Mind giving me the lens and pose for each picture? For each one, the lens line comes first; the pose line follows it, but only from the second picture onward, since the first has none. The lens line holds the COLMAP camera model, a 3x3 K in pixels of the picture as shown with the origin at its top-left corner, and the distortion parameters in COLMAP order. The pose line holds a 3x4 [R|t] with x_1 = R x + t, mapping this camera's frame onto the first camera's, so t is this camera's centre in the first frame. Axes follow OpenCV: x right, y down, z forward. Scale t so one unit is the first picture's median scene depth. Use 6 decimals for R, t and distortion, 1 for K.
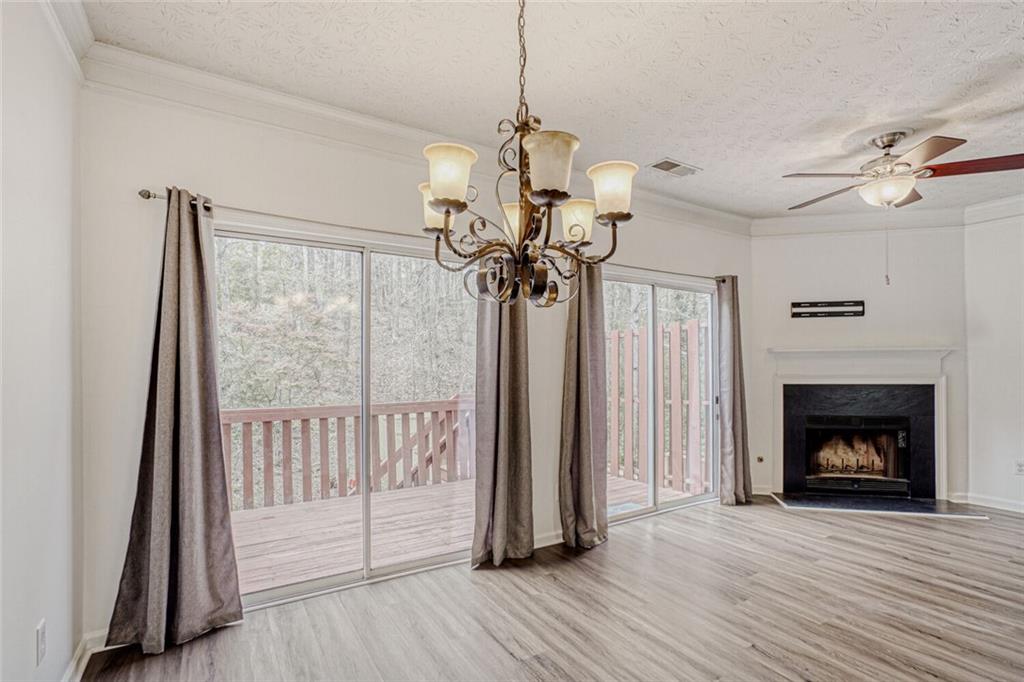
lens RADIAL K [[500.3, 0, 531.1], [0, 500.3, 366.2], [0, 0, 1]] dist [-0.001969, -0.000093]
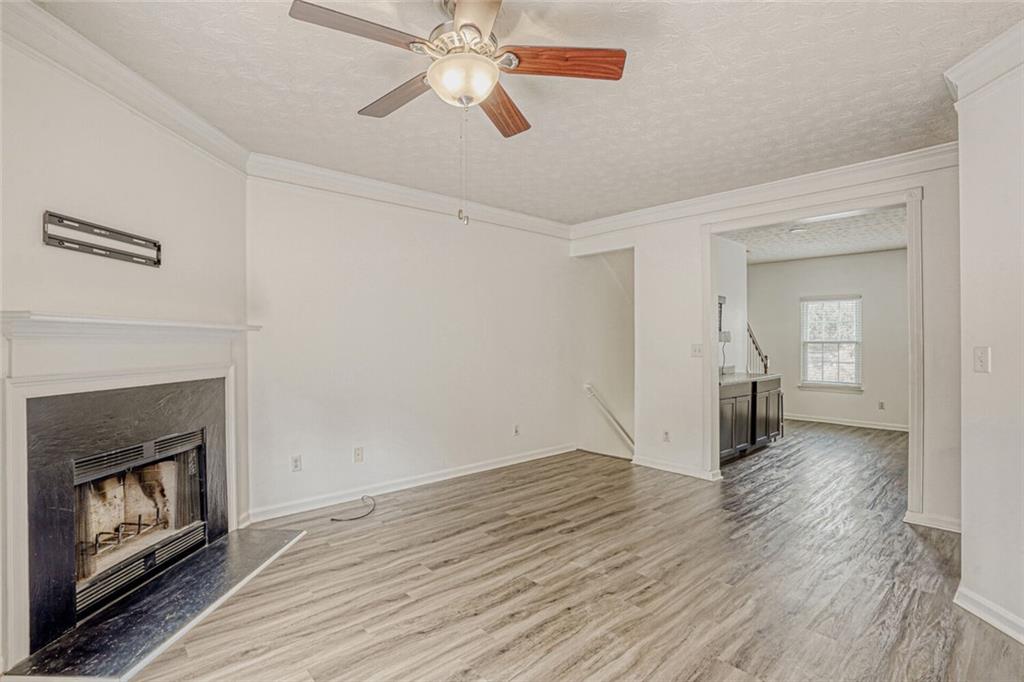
lens RADIAL K [[480.2, 0, 508.8], [0, 480.2, 343.6], [0, 0, 1]] dist [-0.025397, 0.001017]
pose [[-0.150280, 0.008038, 0.988611, 0.058050], [0.003287, 0.999965, -0.007630, -0.006016], [-0.988638, 0.002103, -0.150301, 0.696642]]
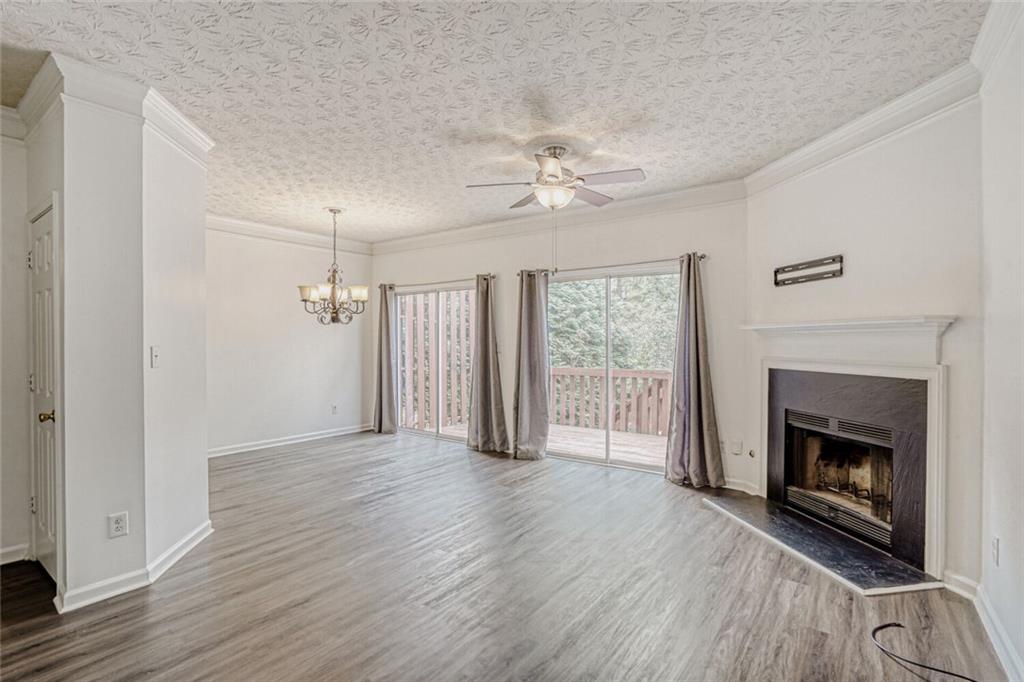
lens RADIAL K [[480.2, 0, 508.8], [0, 480.2, 343.6], [0, 0, 1]] dist [-0.025397, 0.001017]
pose [[0.346816, 0.007933, -0.937900, 1.157674], [0.000516, 0.999962, 0.008649, -0.012574], [0.937933, -0.003483, 0.346799, 0.342494]]
